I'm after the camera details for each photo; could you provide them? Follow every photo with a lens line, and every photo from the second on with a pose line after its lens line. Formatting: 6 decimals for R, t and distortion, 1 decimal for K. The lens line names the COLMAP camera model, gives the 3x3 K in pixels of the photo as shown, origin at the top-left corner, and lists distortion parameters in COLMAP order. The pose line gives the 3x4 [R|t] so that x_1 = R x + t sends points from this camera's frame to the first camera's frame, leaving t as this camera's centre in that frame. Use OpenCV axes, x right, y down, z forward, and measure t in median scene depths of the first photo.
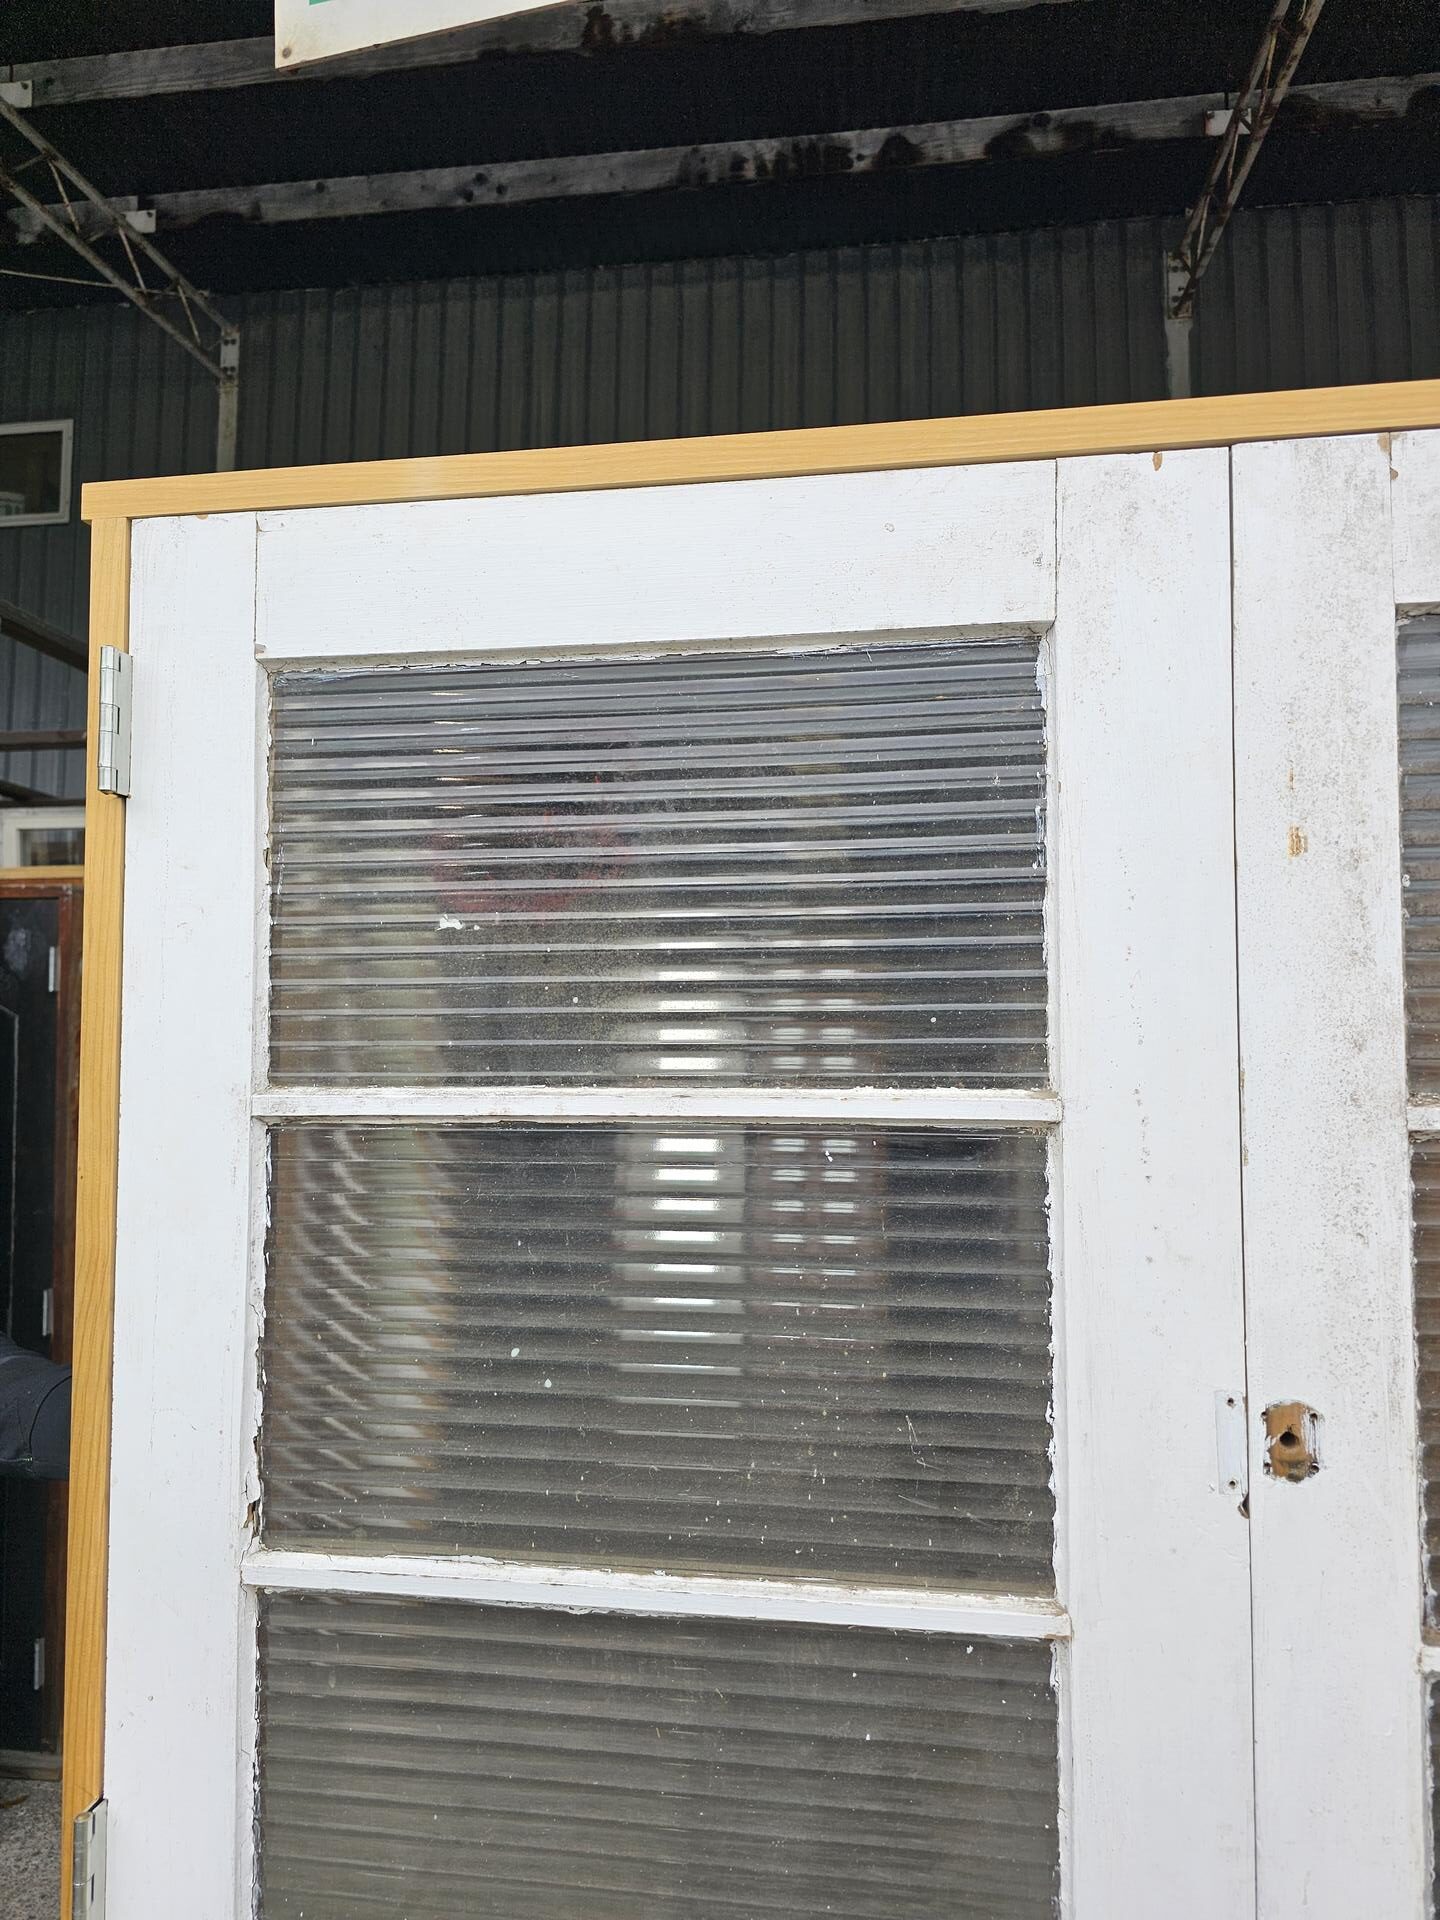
lens RADIAL K [[1280.0, 0, 716.0], [0, 1280.0, 974.4], [0, 0, 1]] dist [0.041665, -0.038873]
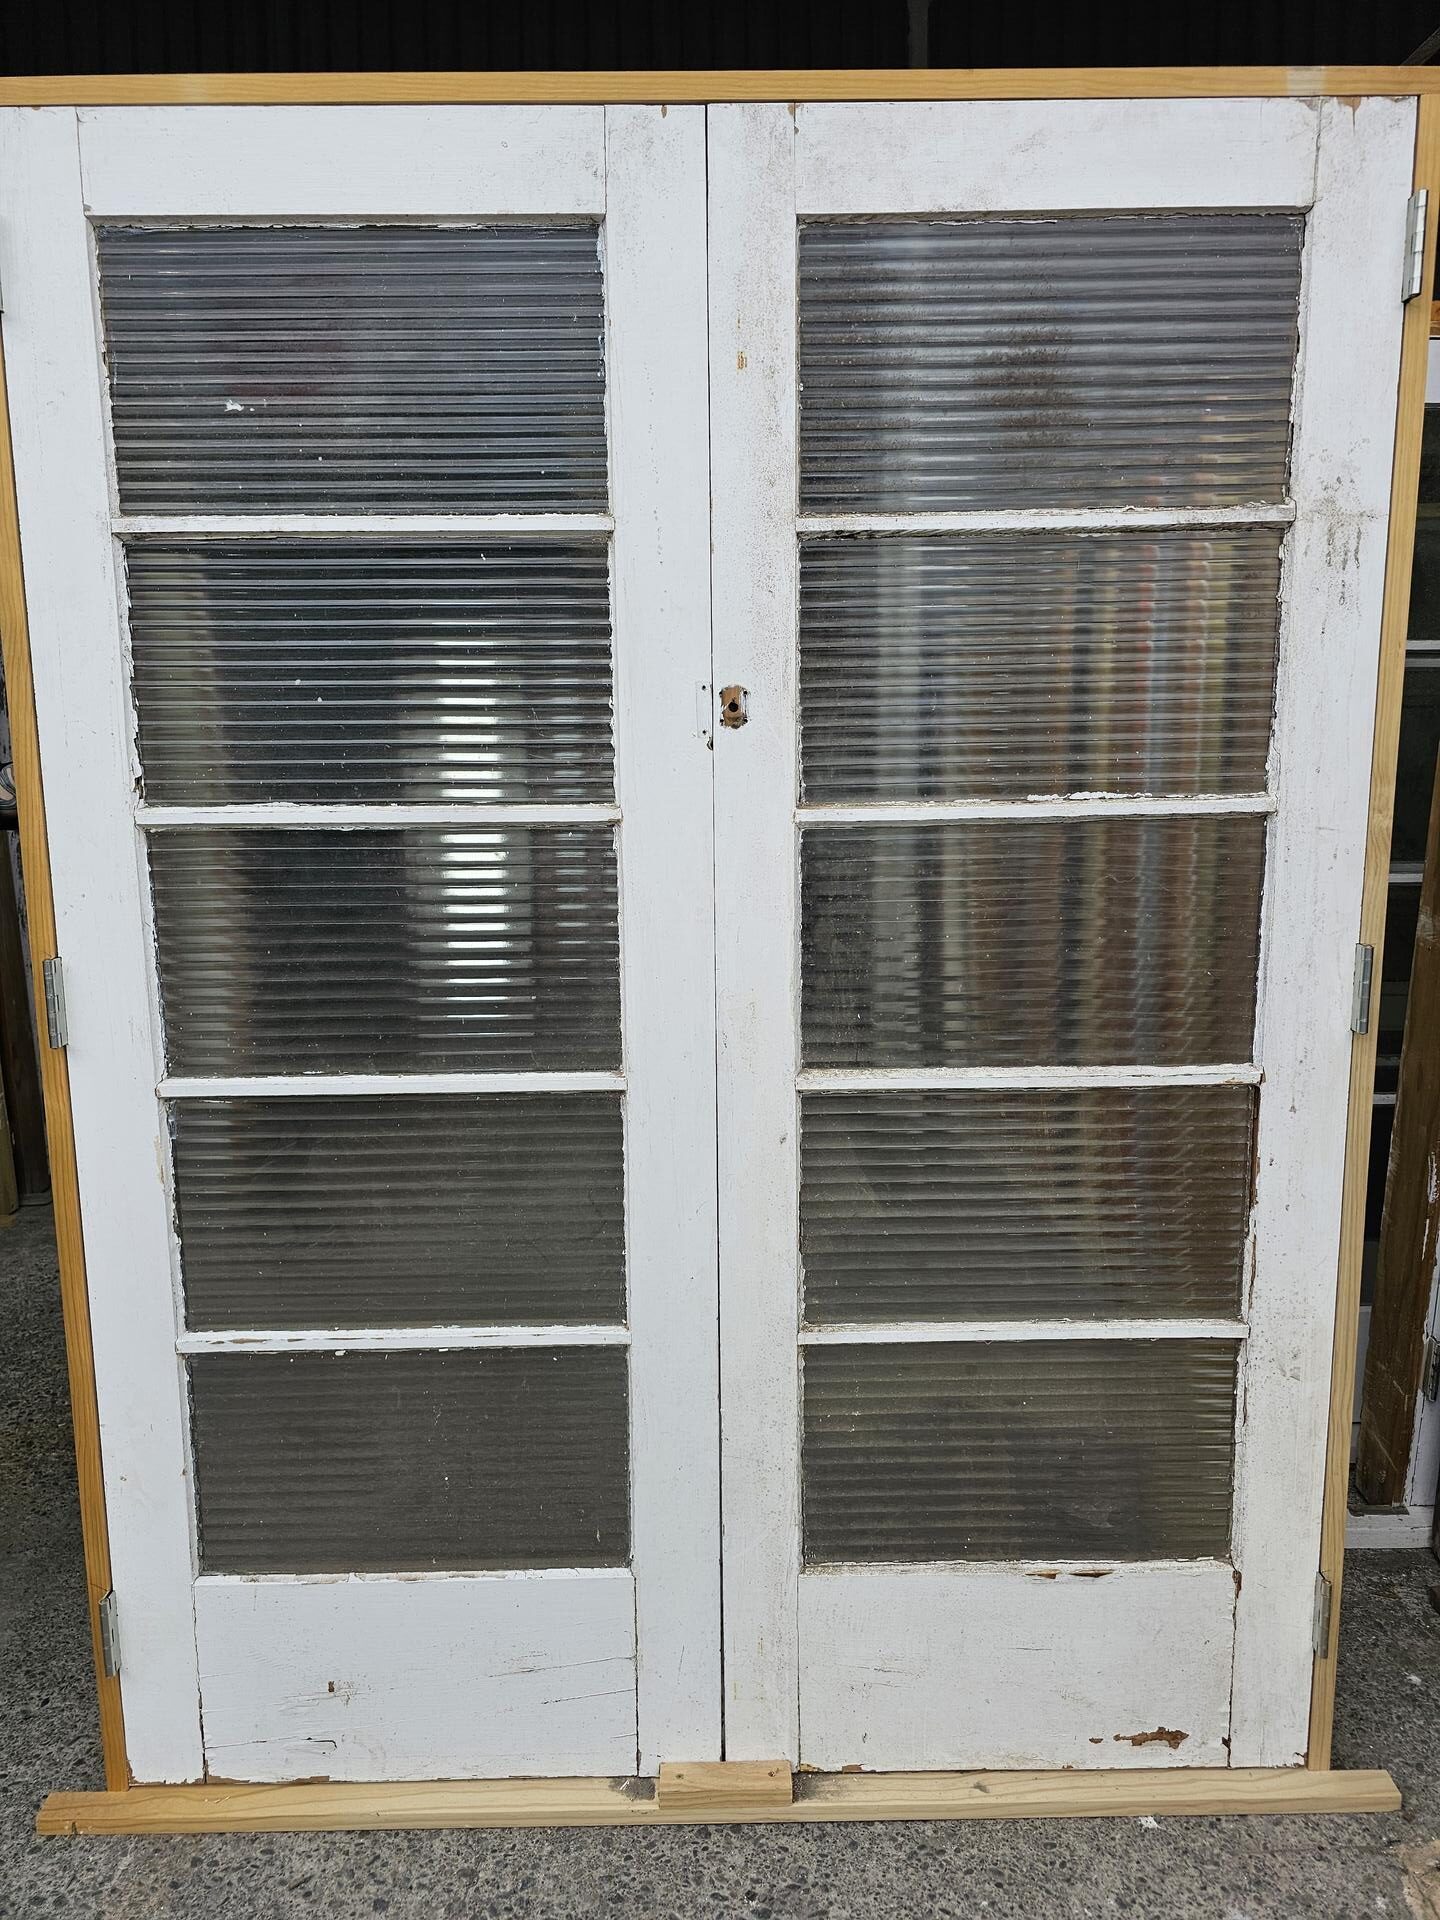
lens RADIAL K [[1280.0, 0, 730.2], [0, 1280.0, 968.9], [0, 0, 1]] dist [0.041665, -0.038873]
pose [[0.986422, -0.031928, 0.161095, 0.121916], [-0.000304, 0.980564, 0.196201, 0.348167], [-0.164228, -0.193586, 0.967240, -0.814998]]
